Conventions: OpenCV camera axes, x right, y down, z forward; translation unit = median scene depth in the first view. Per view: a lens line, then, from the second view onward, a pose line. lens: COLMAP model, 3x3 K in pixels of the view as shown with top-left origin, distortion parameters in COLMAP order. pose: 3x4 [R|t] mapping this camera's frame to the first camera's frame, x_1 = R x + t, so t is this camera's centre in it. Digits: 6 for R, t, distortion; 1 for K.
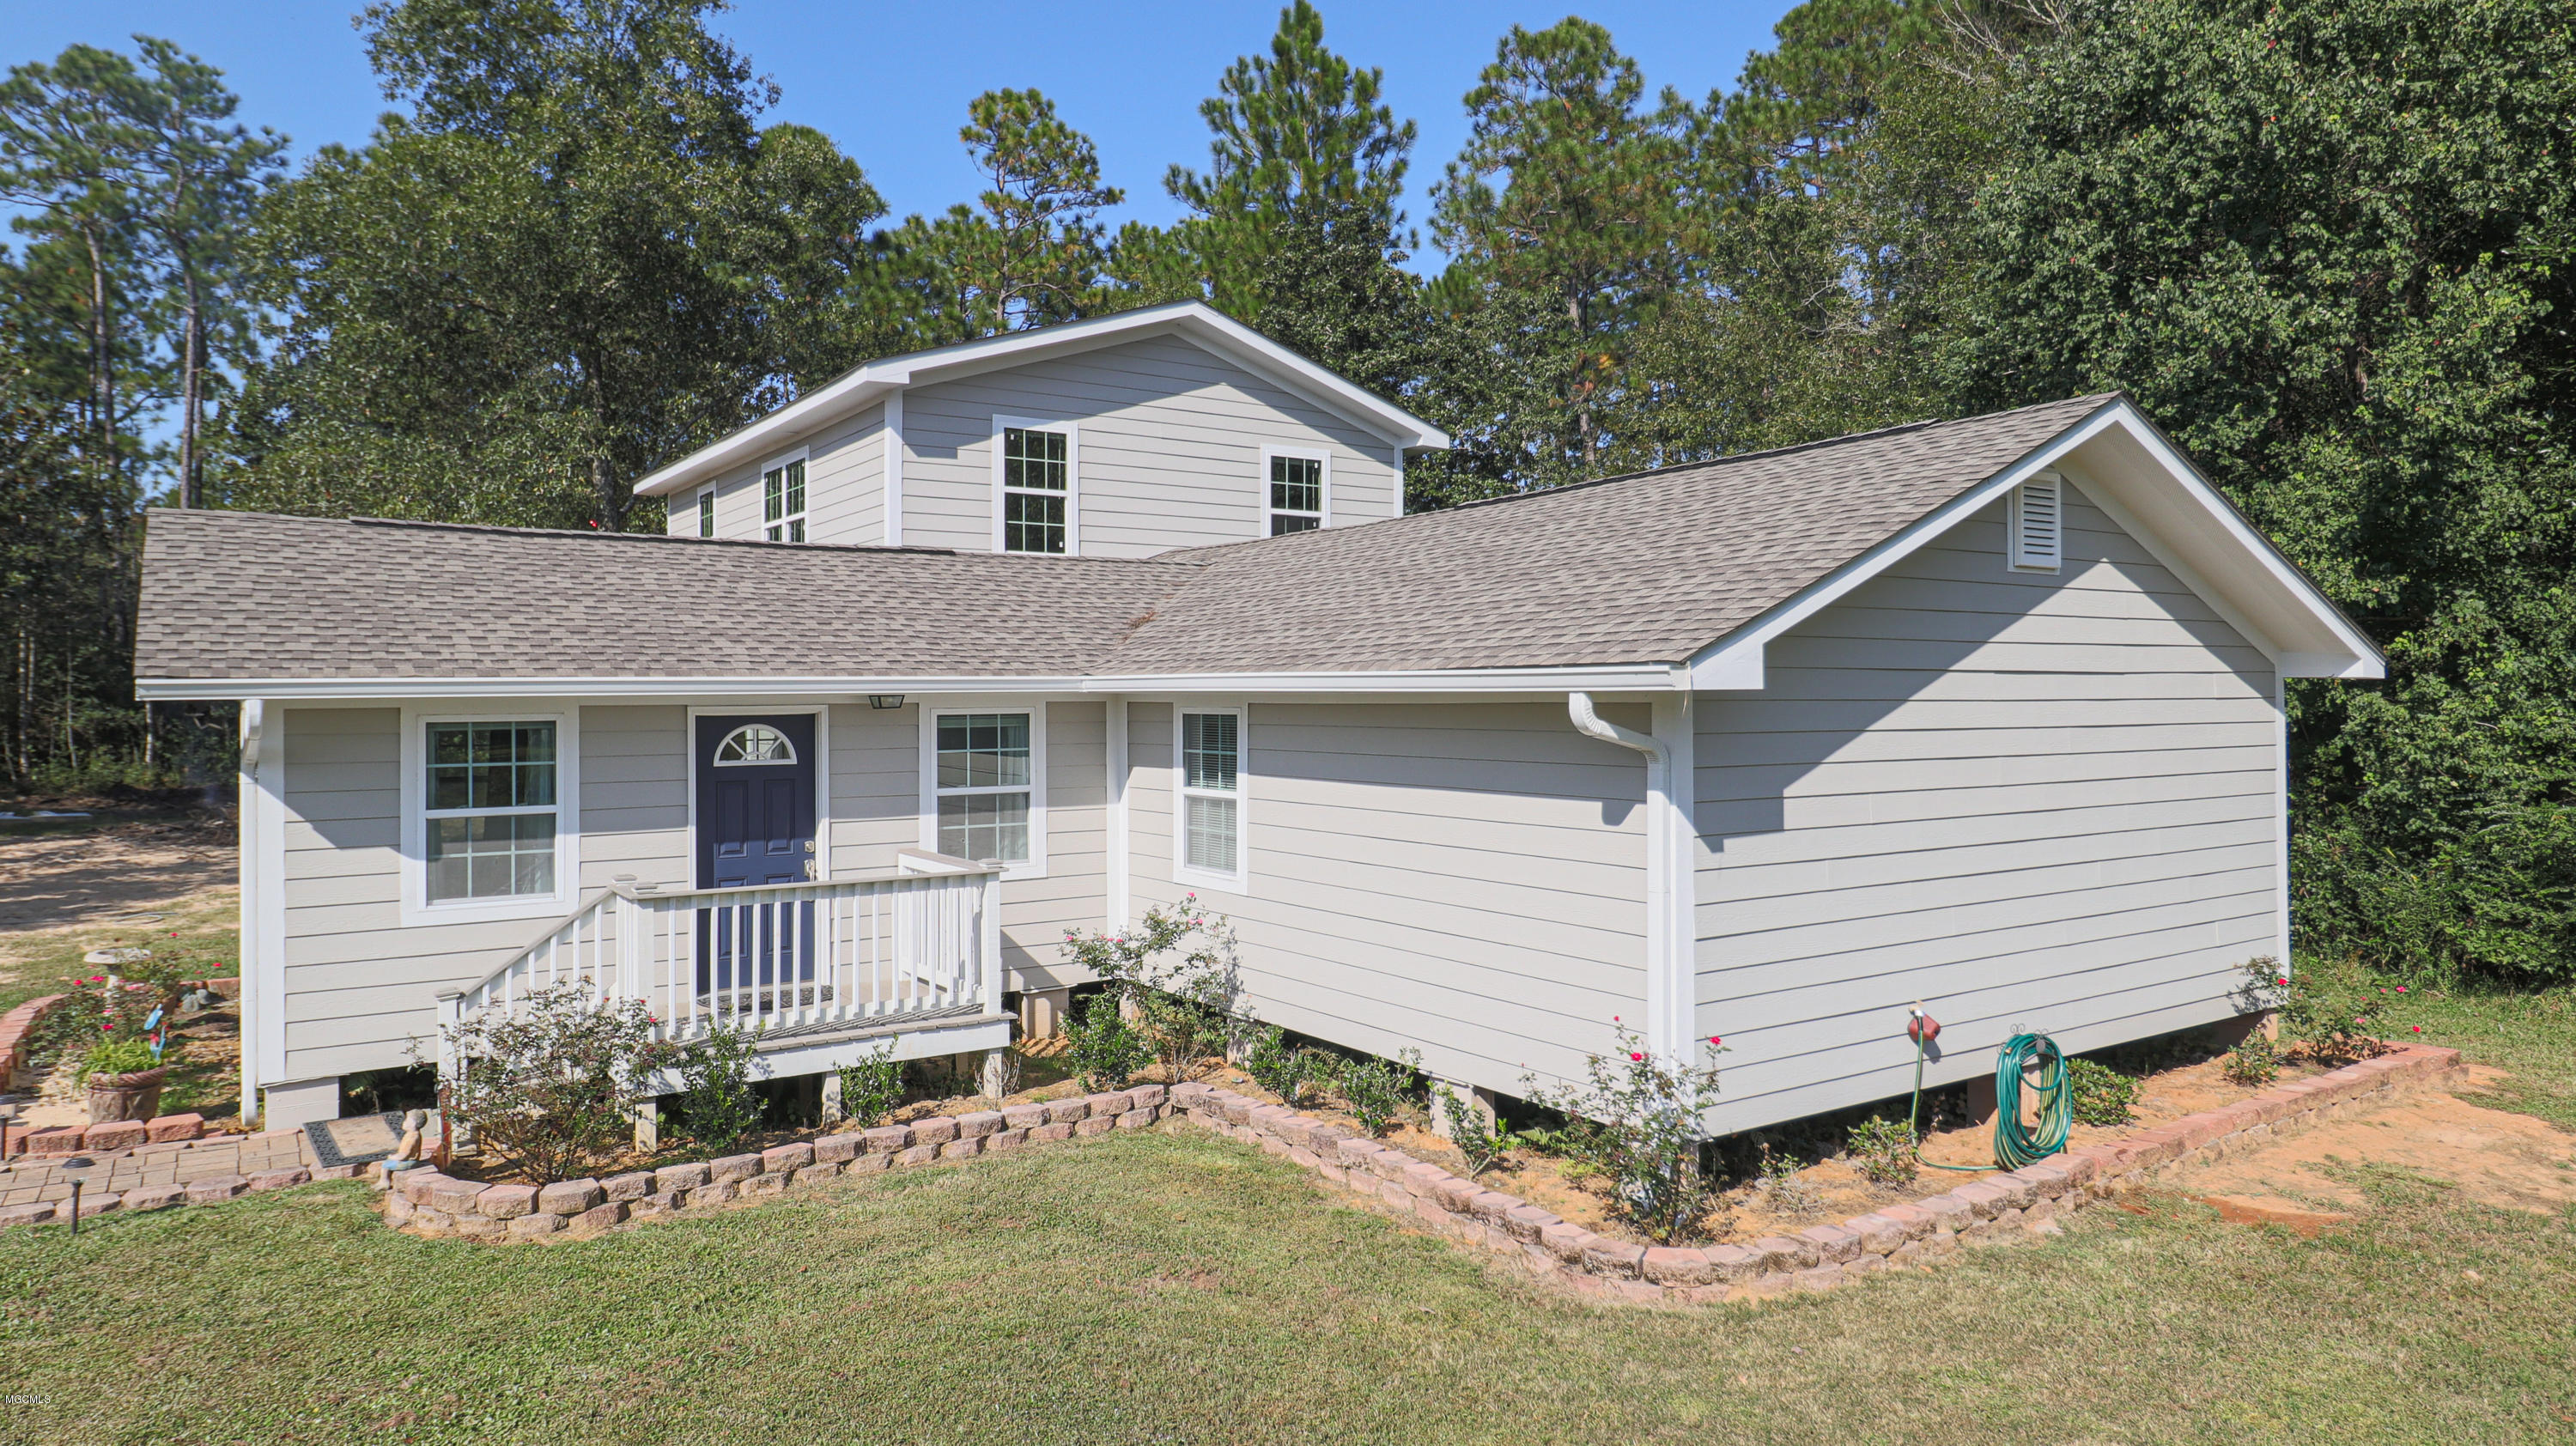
lens RADIAL K [[1602.8, 0, 1288.0], [0, 1602.8, 723.0], [0, 0, 1]] dist [0.001464, -0.000352]
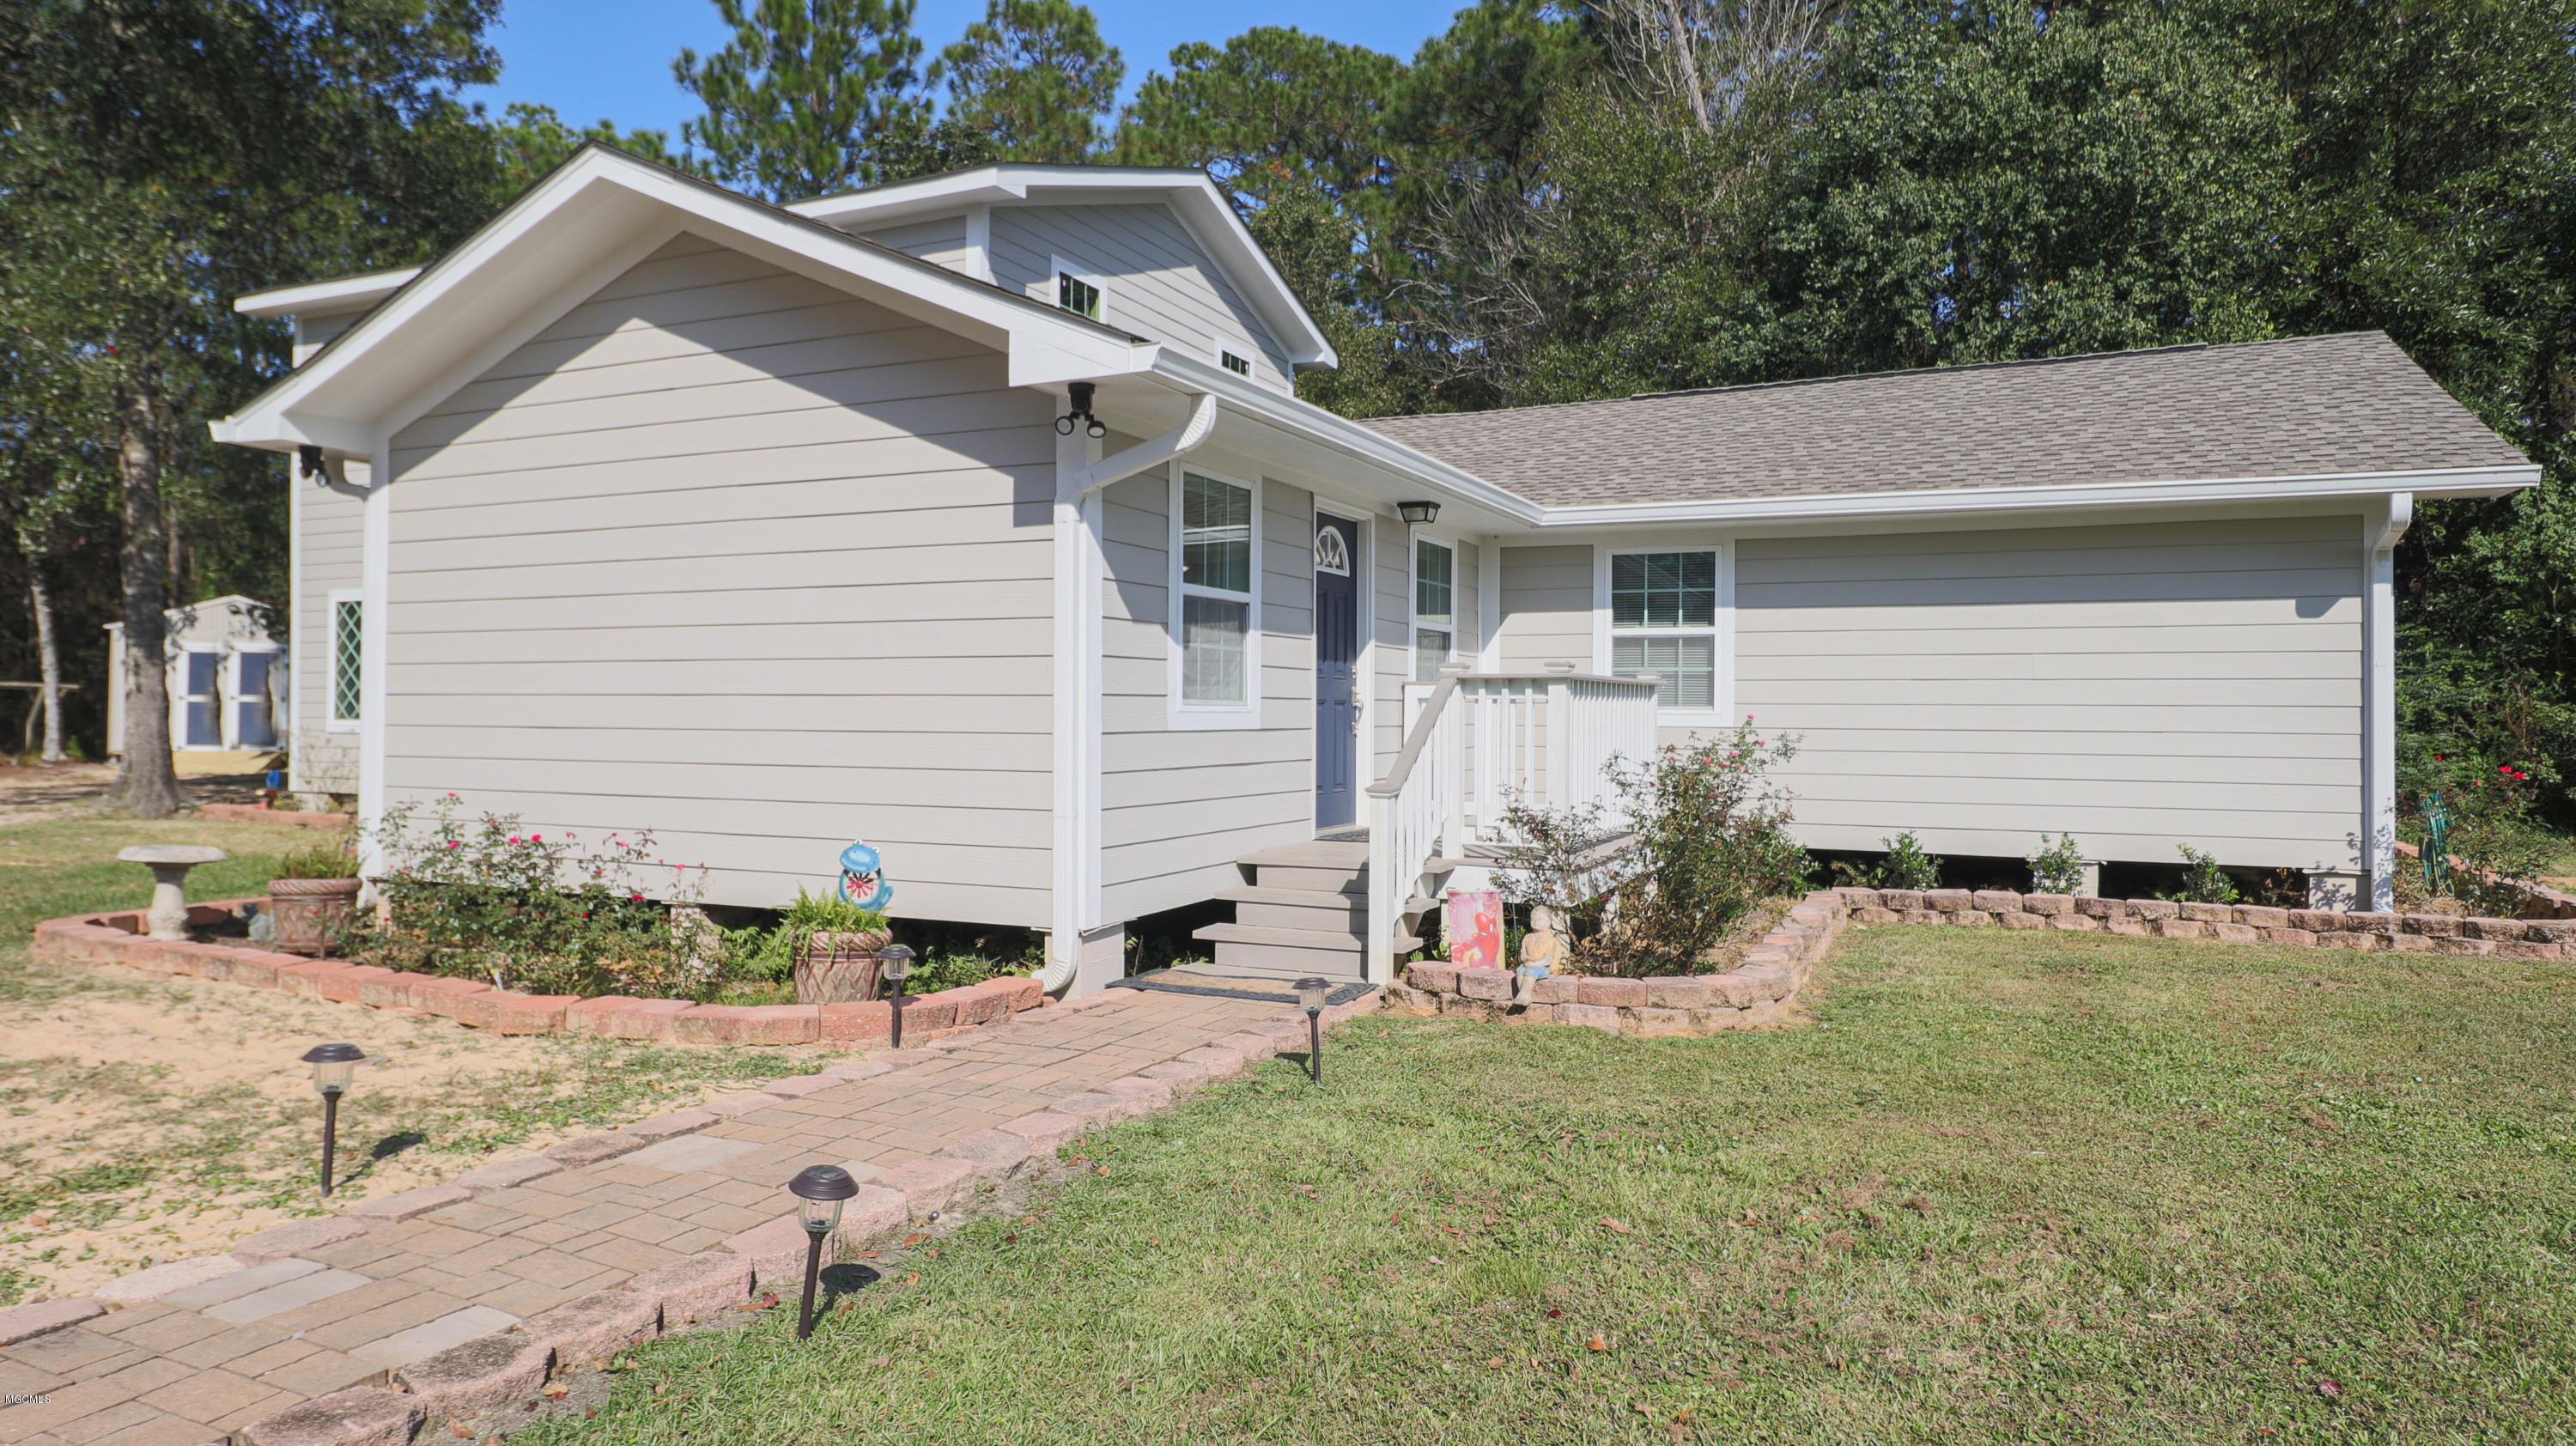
lens RADIAL K [[1572.2, 0, 1288.0], [0, 1572.2, 723.0], [0, 0, 1]] dist [-0.004007, -0.000886]
pose [[0.860238, 0.007336, 0.509840, -0.747722], [-0.003584, 0.999959, -0.008341, 0.109146], [-0.509881, 0.005348, 0.860229, 0.265699]]
